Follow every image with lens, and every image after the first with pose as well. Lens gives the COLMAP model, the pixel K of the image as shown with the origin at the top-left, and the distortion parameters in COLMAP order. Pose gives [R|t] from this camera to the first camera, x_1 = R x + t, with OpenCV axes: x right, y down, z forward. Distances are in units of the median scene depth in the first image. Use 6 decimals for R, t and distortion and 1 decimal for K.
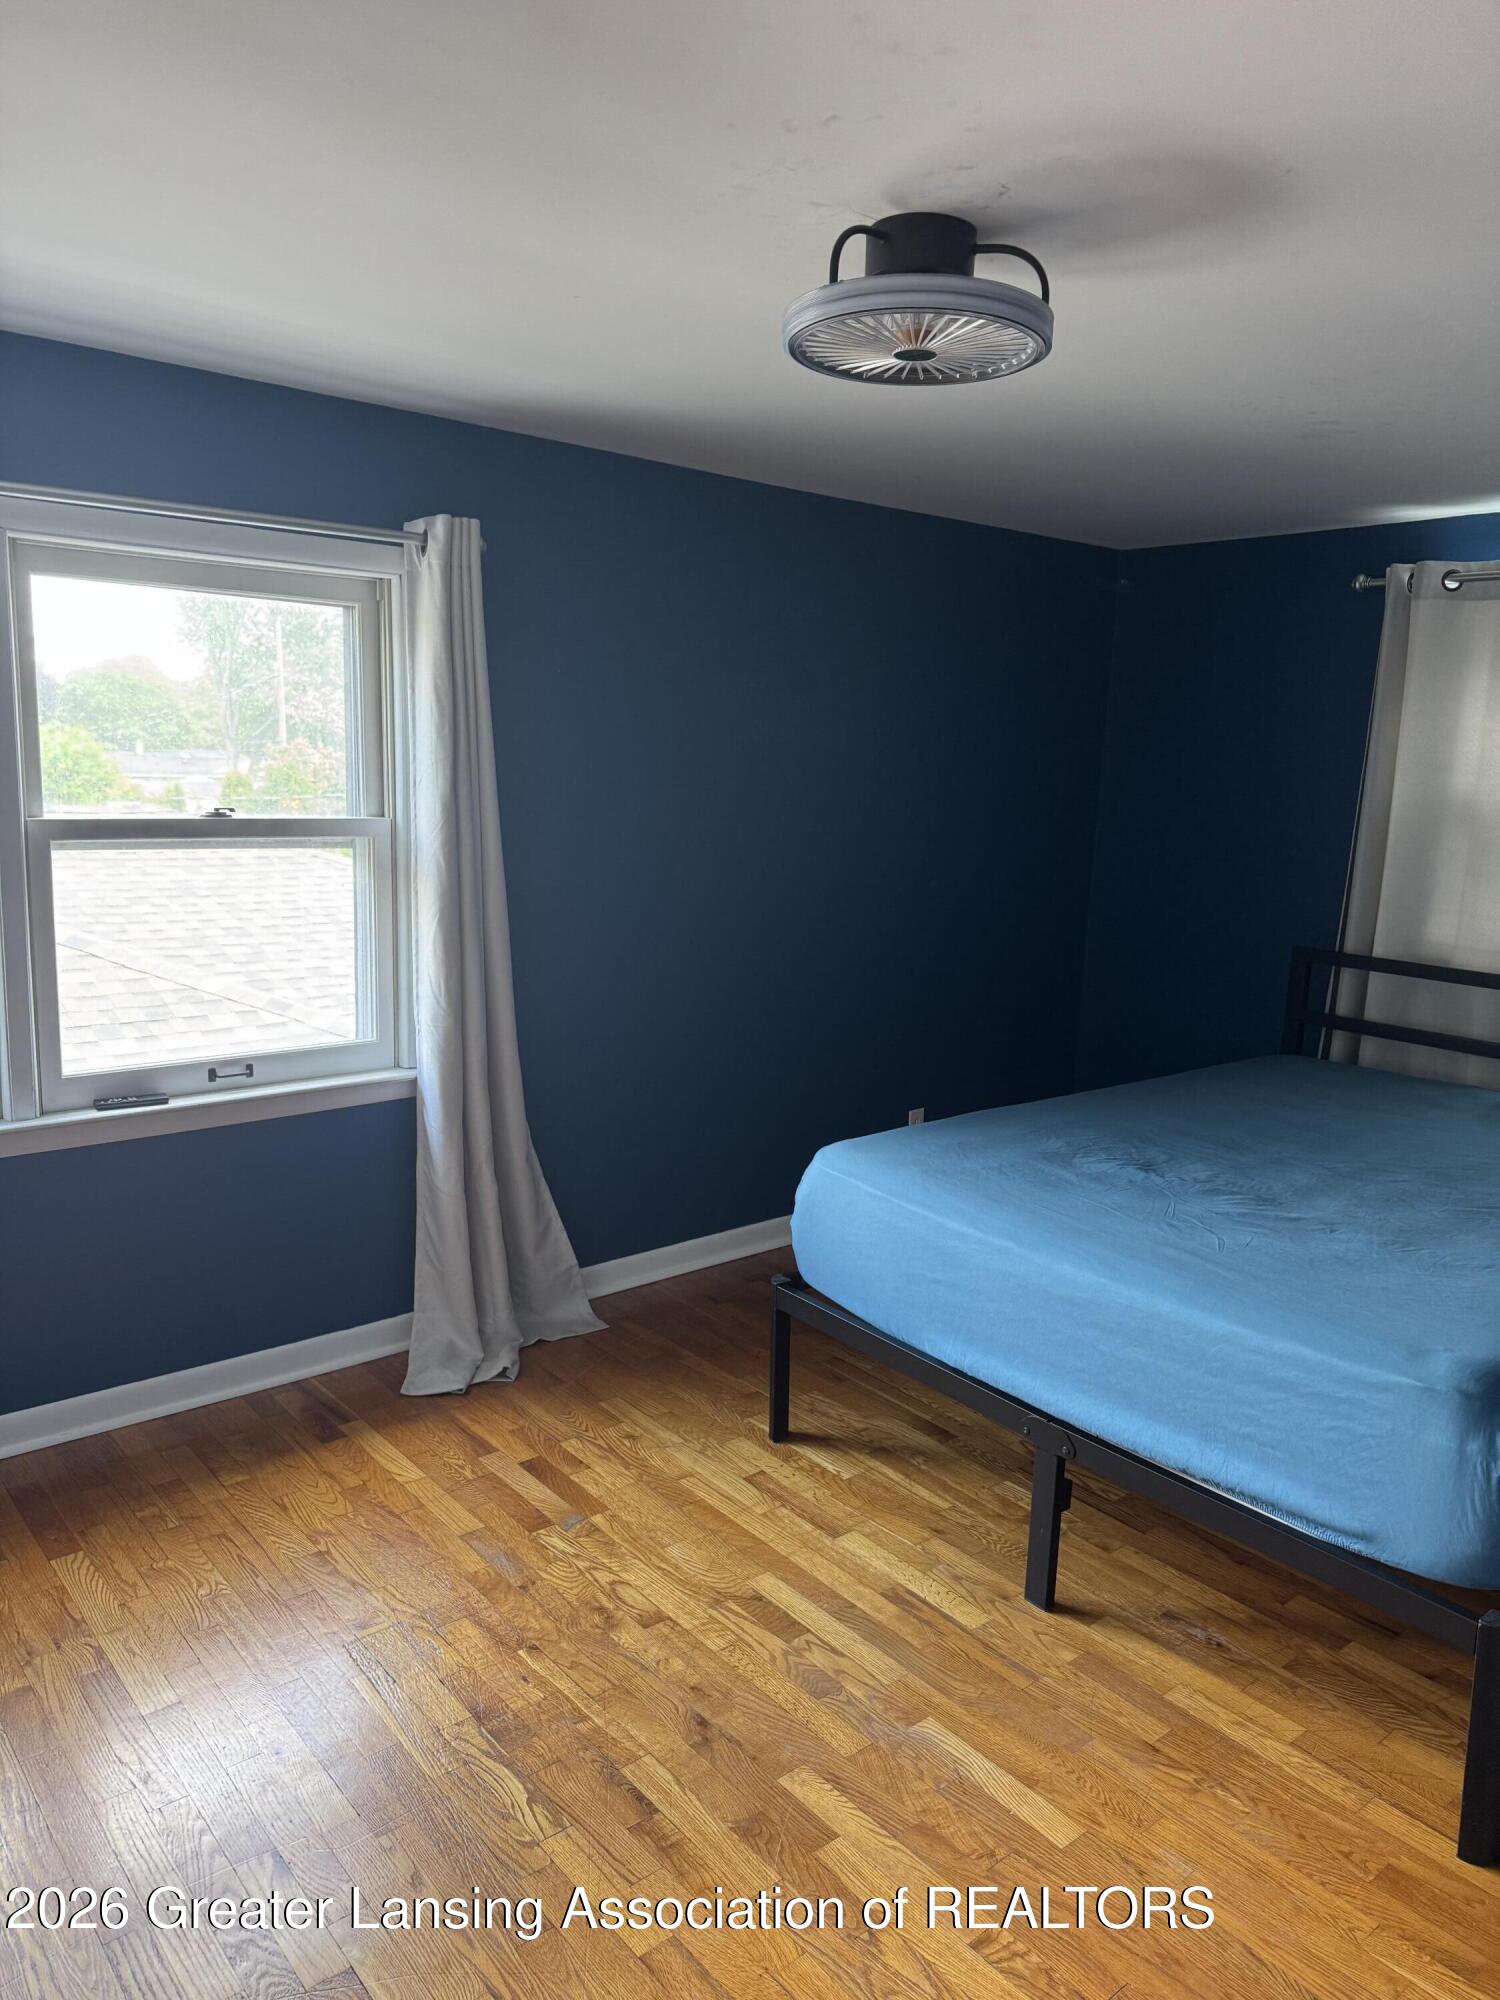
lens RADIAL K [[1388.6, 0, 744.2], [0, 1388.6, 1017.0], [0, 0, 1]] dist [0.118995, -0.220492]
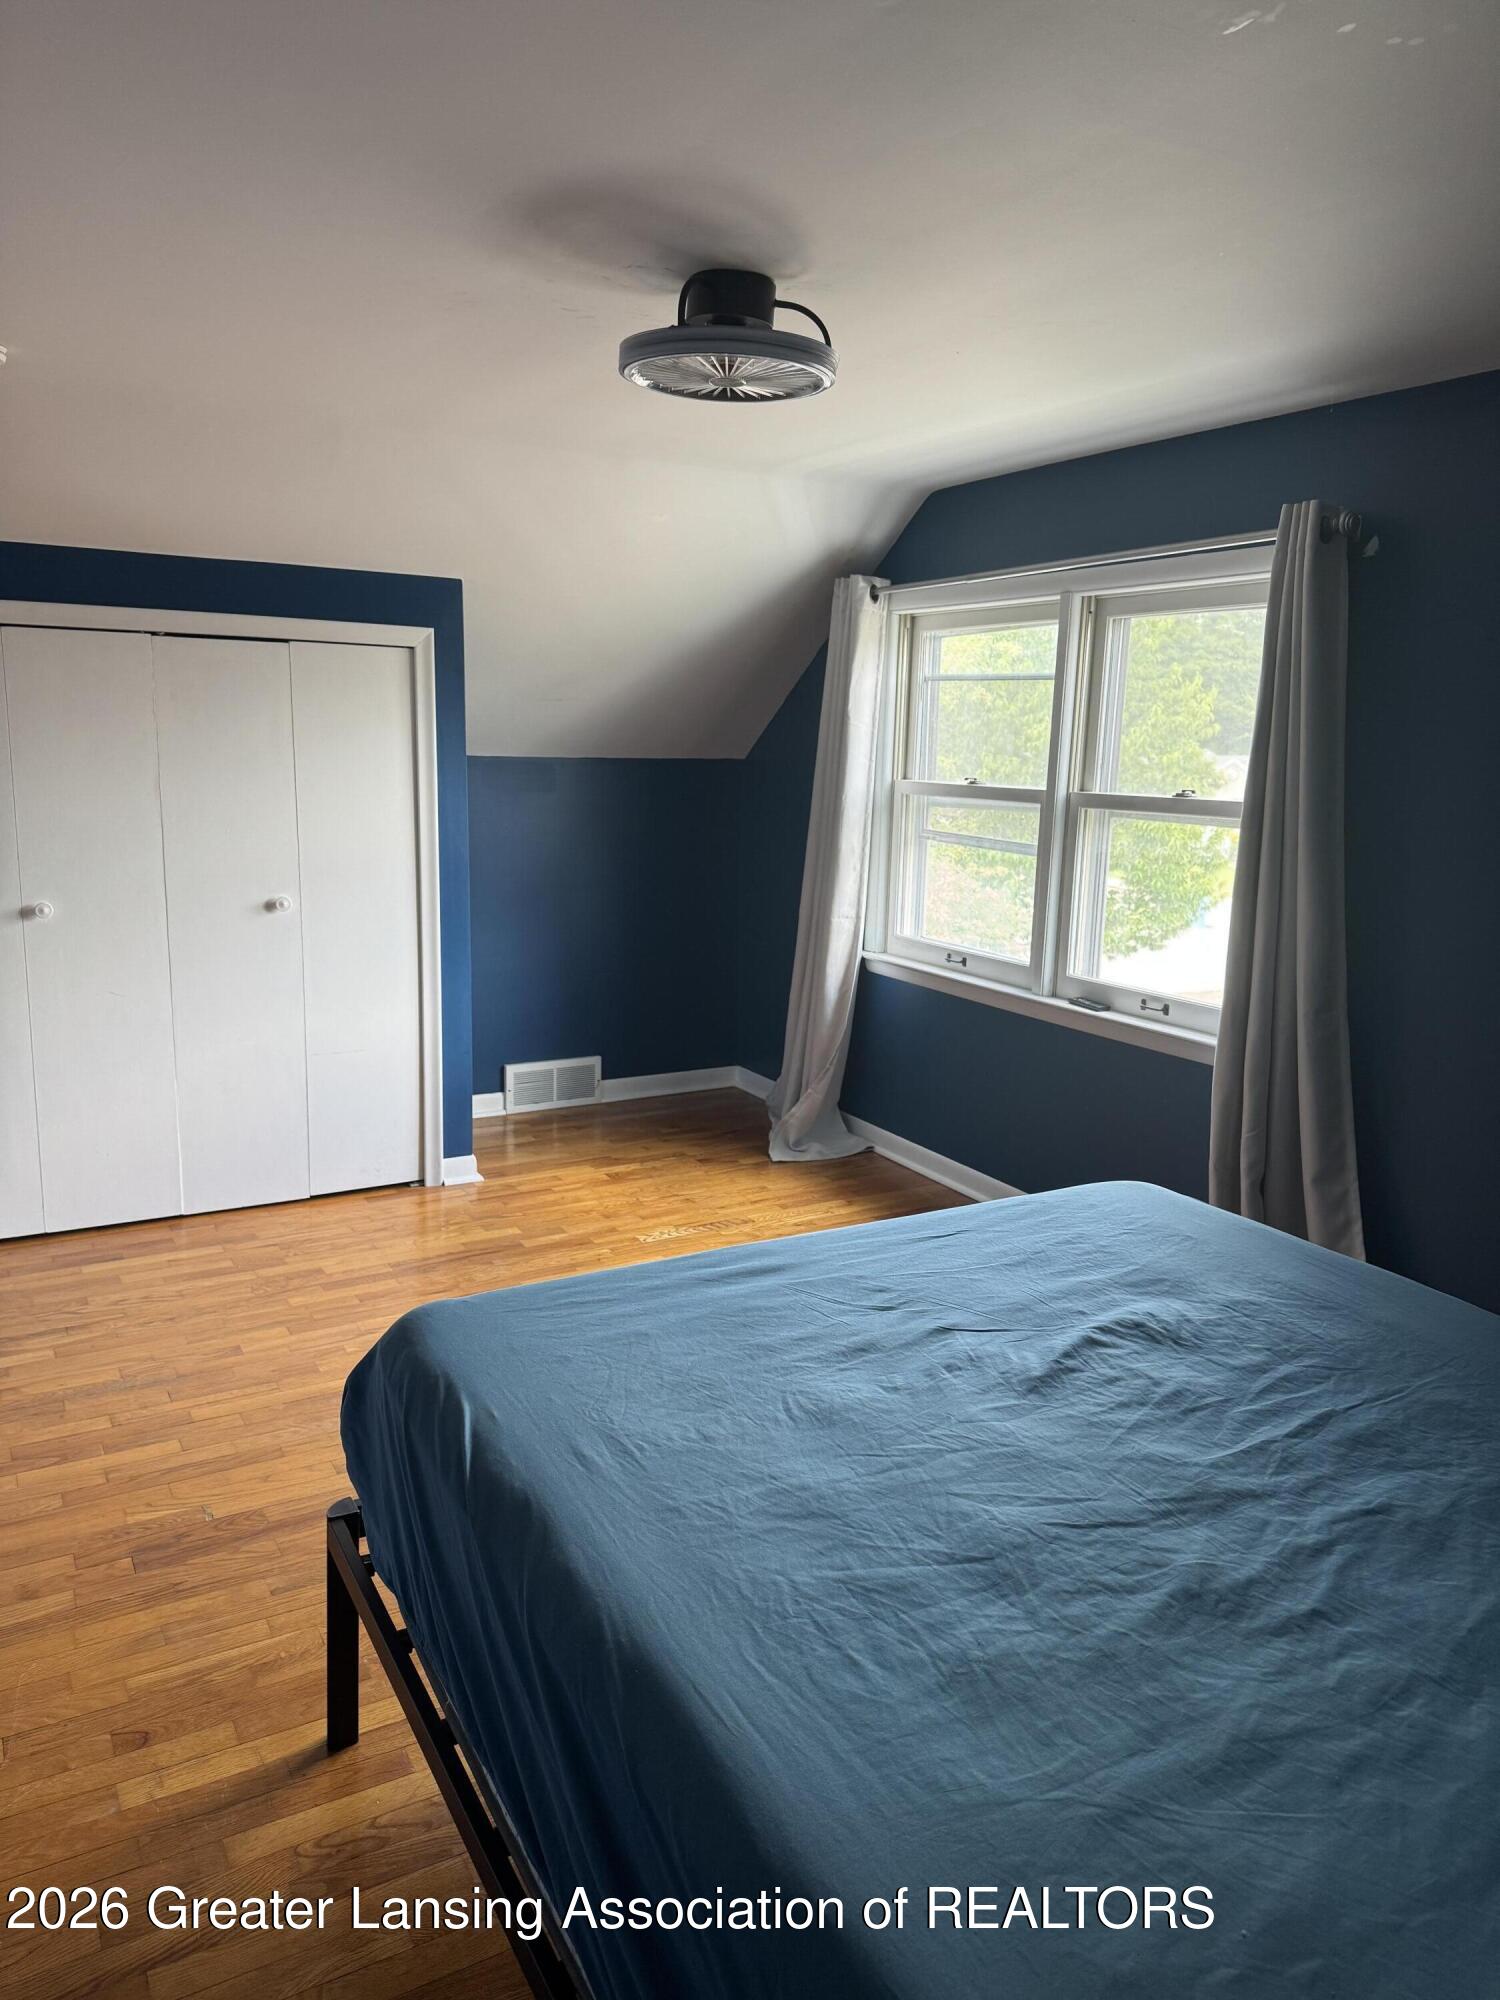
lens RADIAL K [[1405.4, 0, 750.0], [0, 1405.4, 1000.0], [0, 0, 1]] dist [0.199061, -0.379871]
pose [[-0.166743, 0.148665, -0.974728, 0.930877], [-0.211054, 0.960274, 0.182565, -0.121994], [0.963147, 0.236162, -0.128743, 0.850047]]
